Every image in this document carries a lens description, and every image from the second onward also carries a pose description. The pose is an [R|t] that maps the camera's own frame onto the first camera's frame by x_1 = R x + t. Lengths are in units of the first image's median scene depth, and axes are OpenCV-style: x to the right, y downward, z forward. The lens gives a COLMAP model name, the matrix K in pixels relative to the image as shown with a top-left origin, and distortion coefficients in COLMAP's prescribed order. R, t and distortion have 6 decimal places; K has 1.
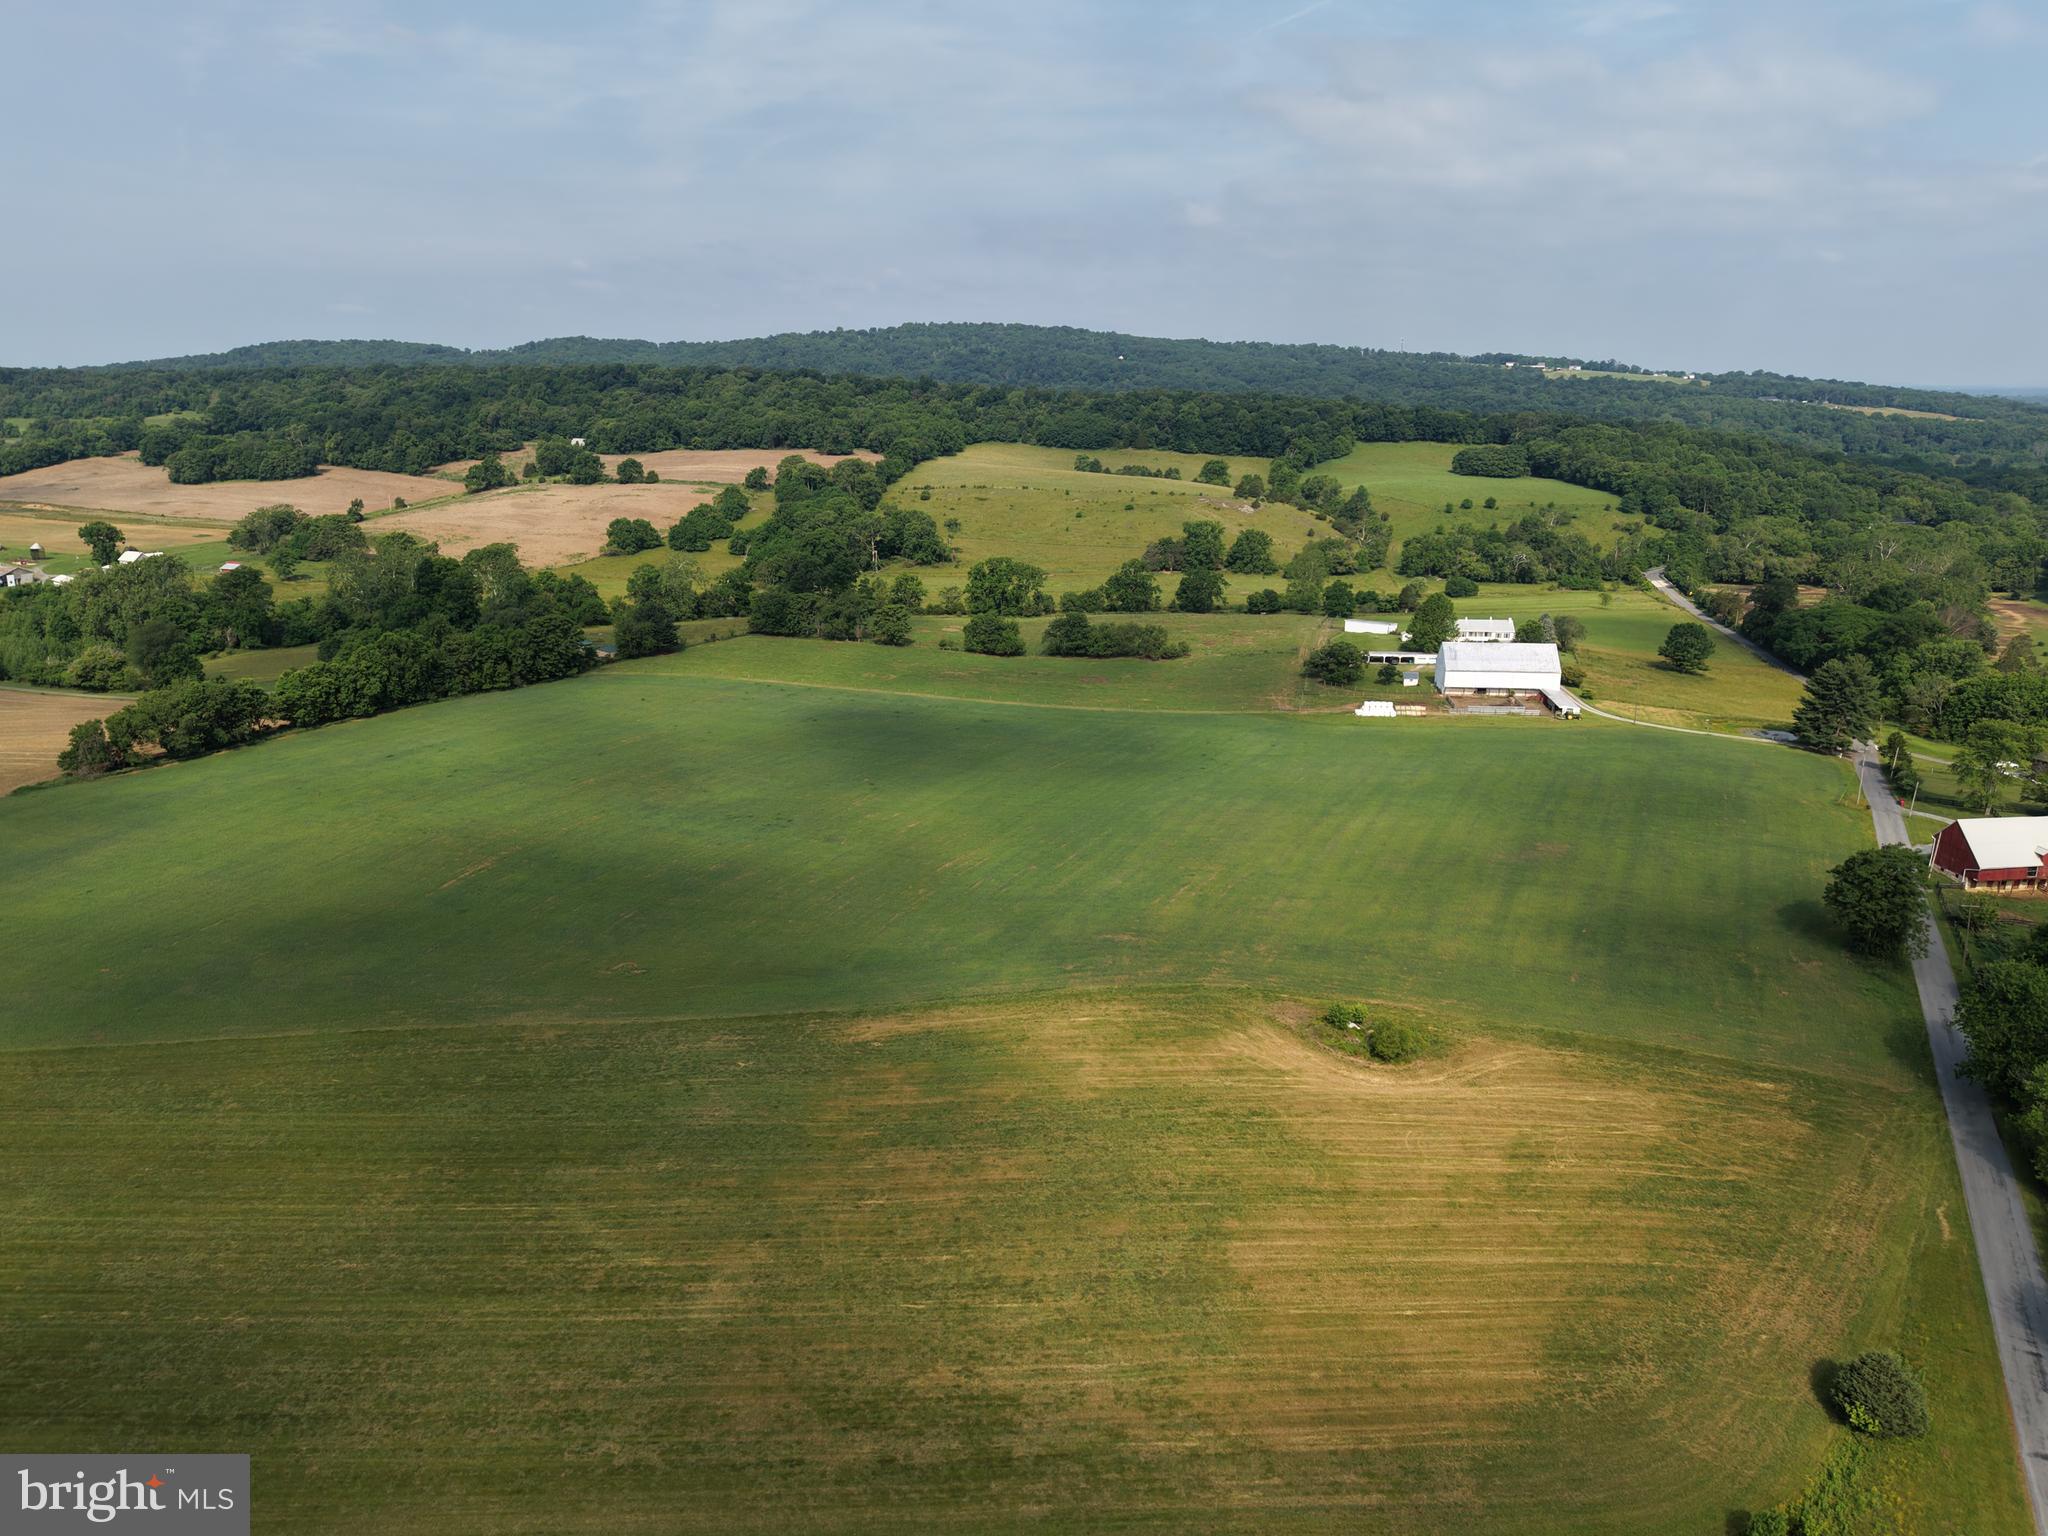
lens RADIAL K [[1434.4, 0, 1023.0], [0, 1434.4, 776.2], [0, 0, 1]] dist [0.040090, -0.045038]
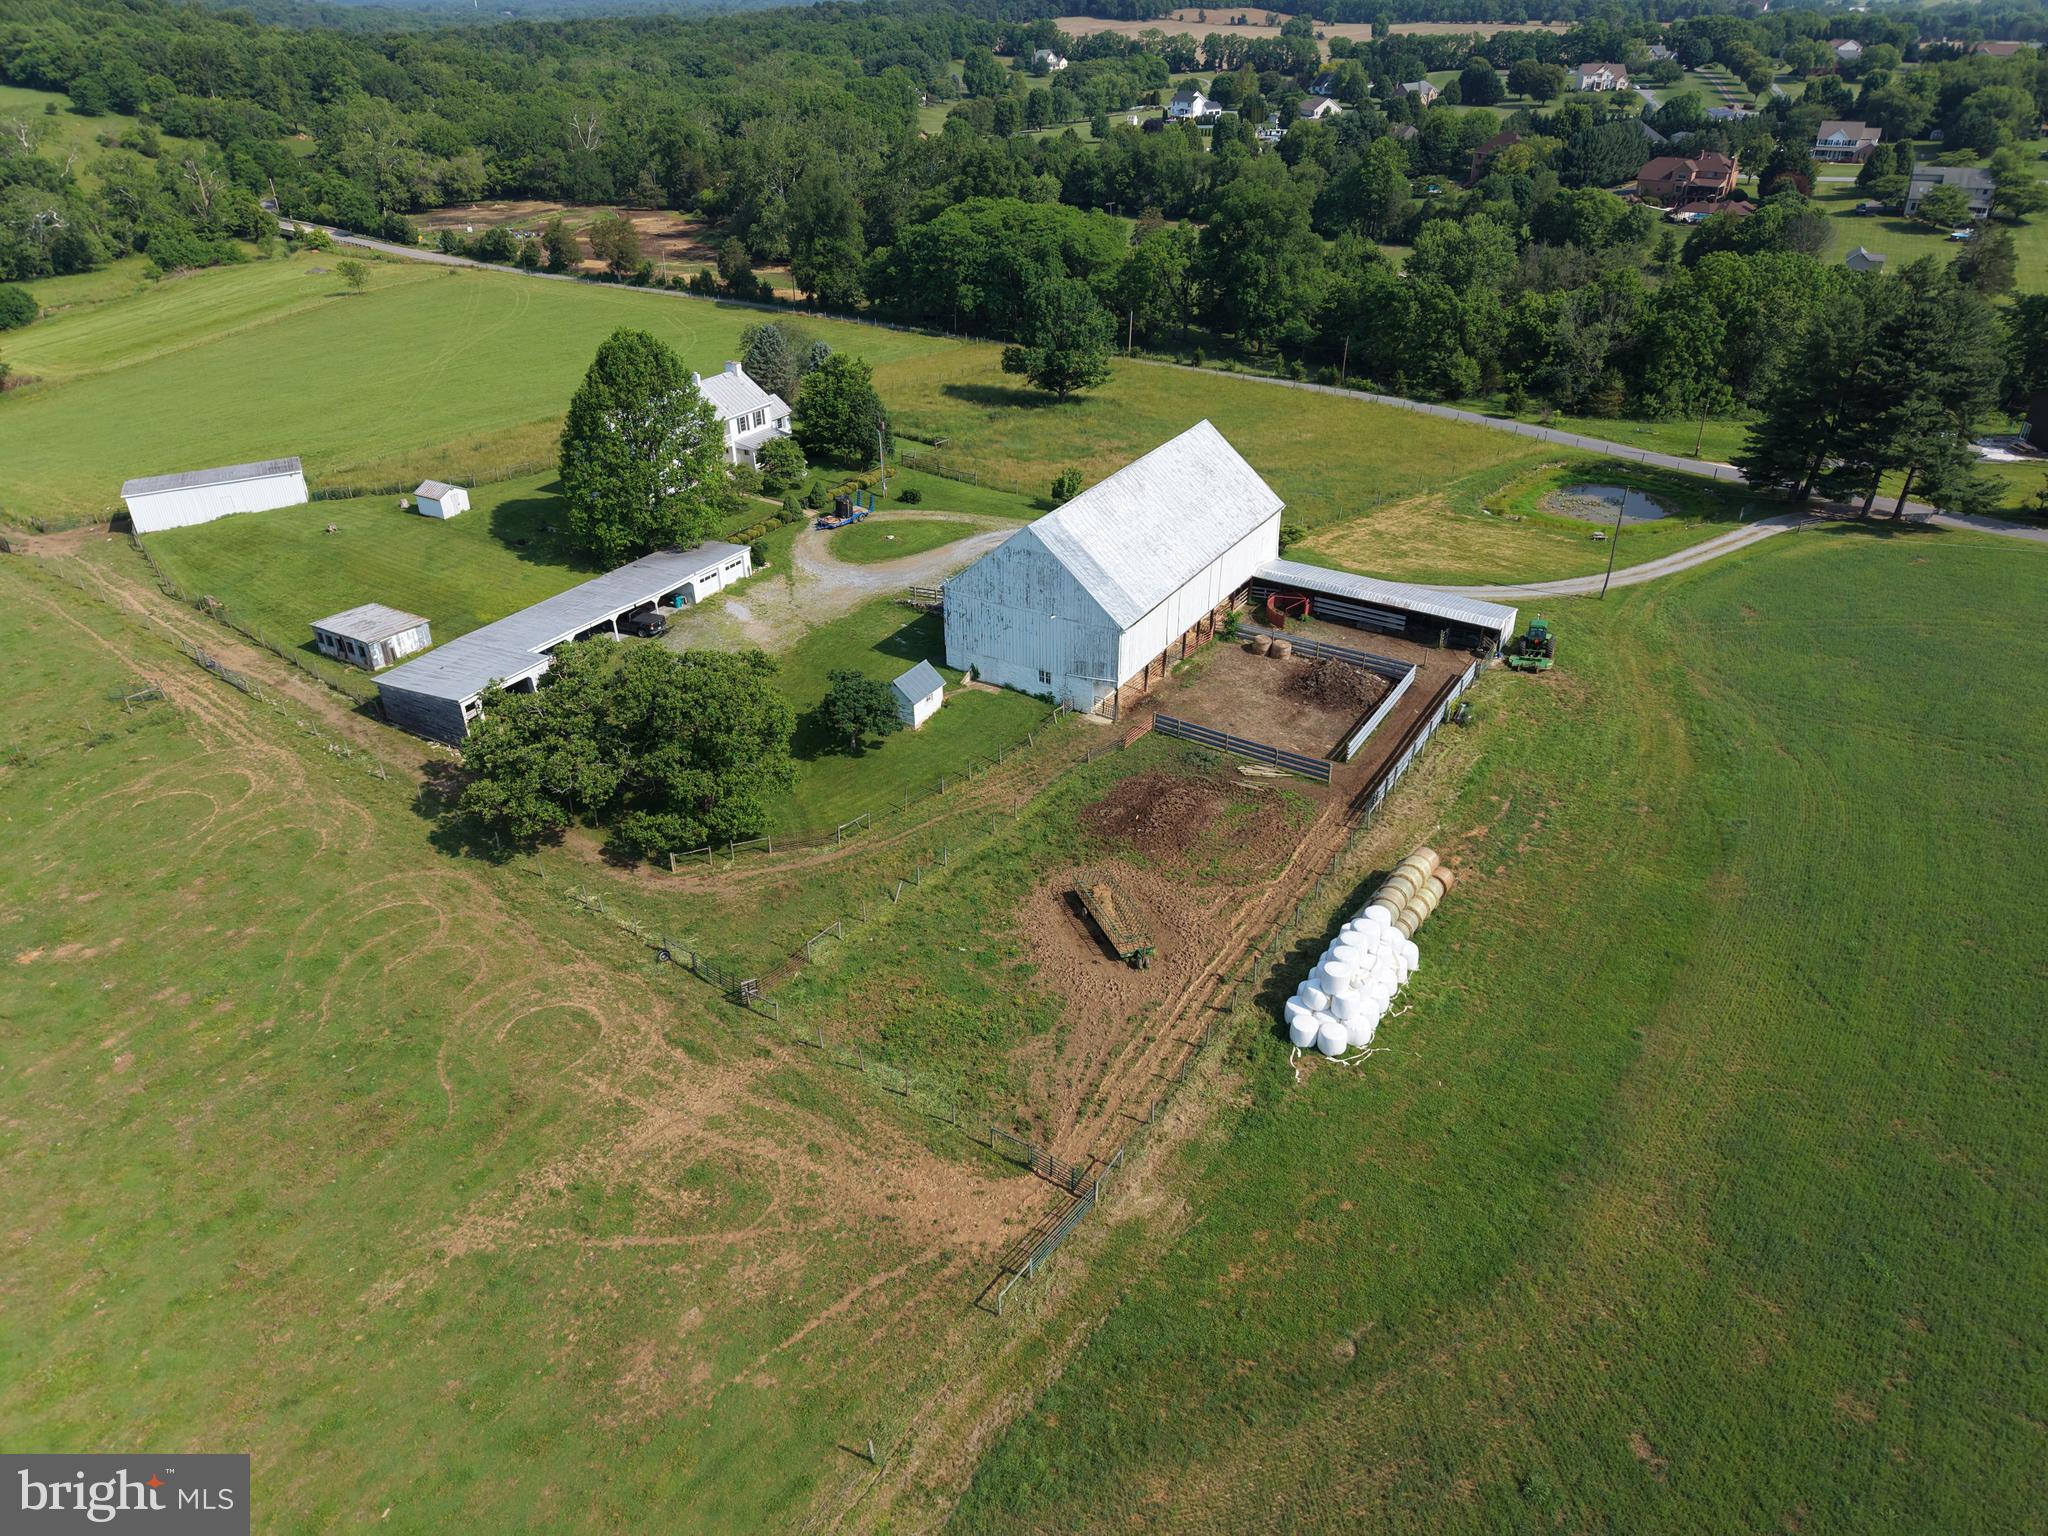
lens RADIAL K [[1434.4, 0, 1012.5], [0, 1434.4, 710.7], [0, 0, 1]] dist [0.040090, -0.045038]
pose [[0.438301, -0.415802, 0.796869, 0.036912], [0.252006, 0.907854, 0.335103, -0.071697], [-0.862778, 0.053940, 0.502698, 0.424847]]
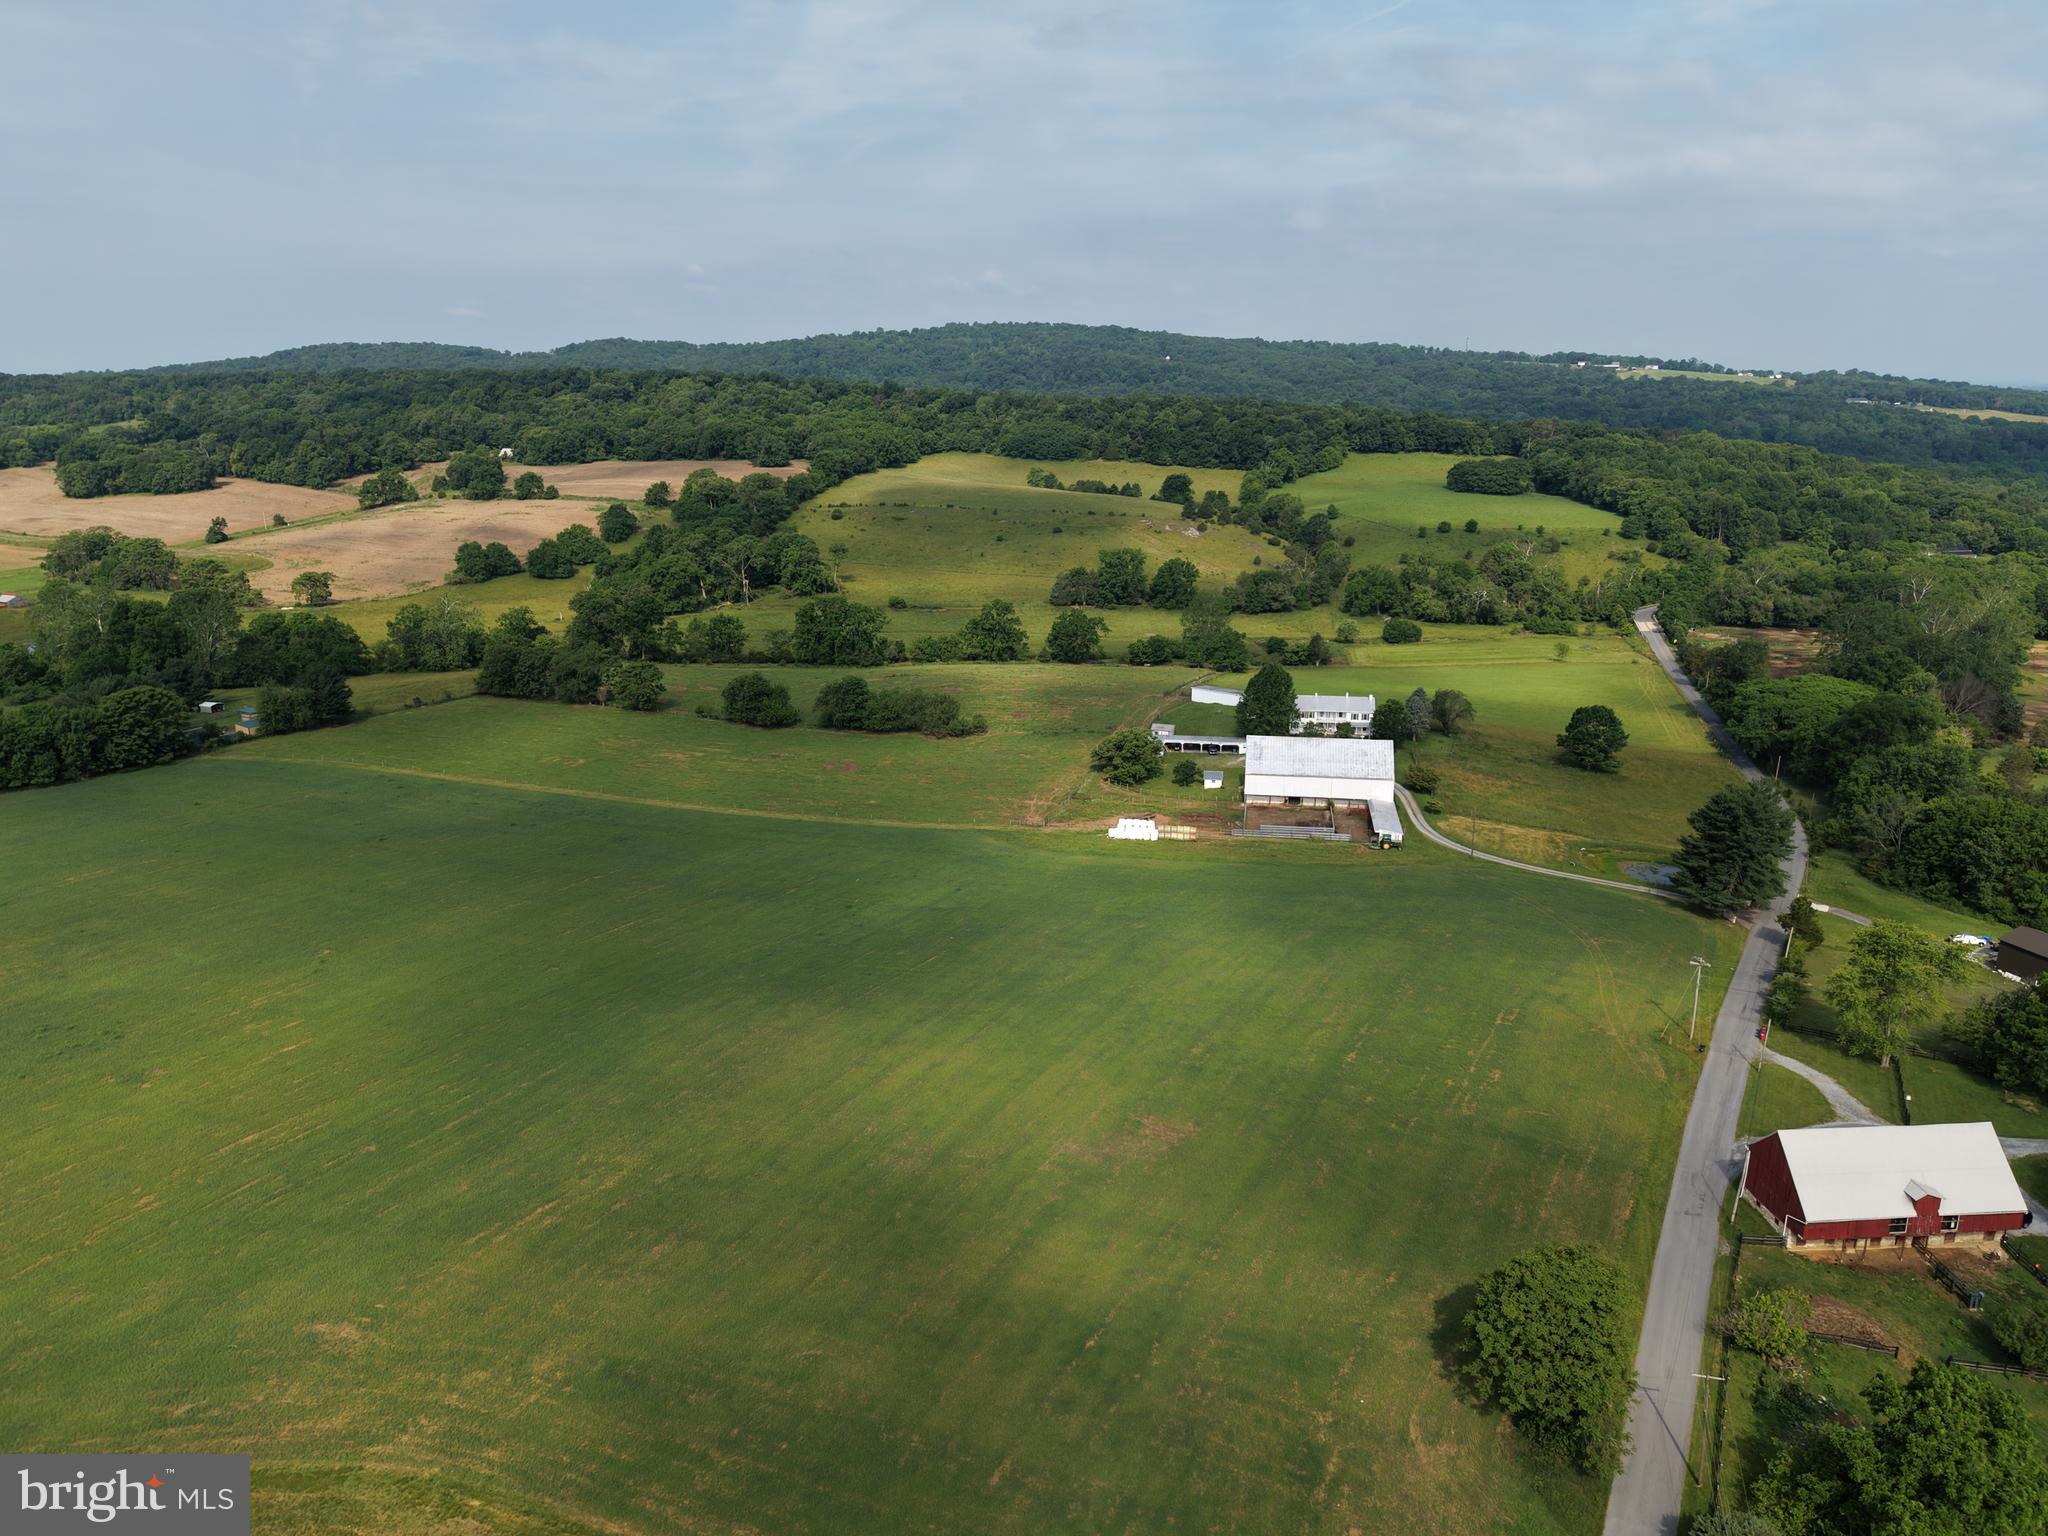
lens RADIAL K [[1434.4, 0, 1020.7], [0, 1434.4, 766.5], [0, 0, 1]] dist [0.040090, -0.045038]
pose [[0.998079, 0.014356, -0.060260, 0.104580], [-0.014699, 0.999878, -0.005252, -0.034132], [0.060177, 0.006128, 0.998169, 0.106277]]
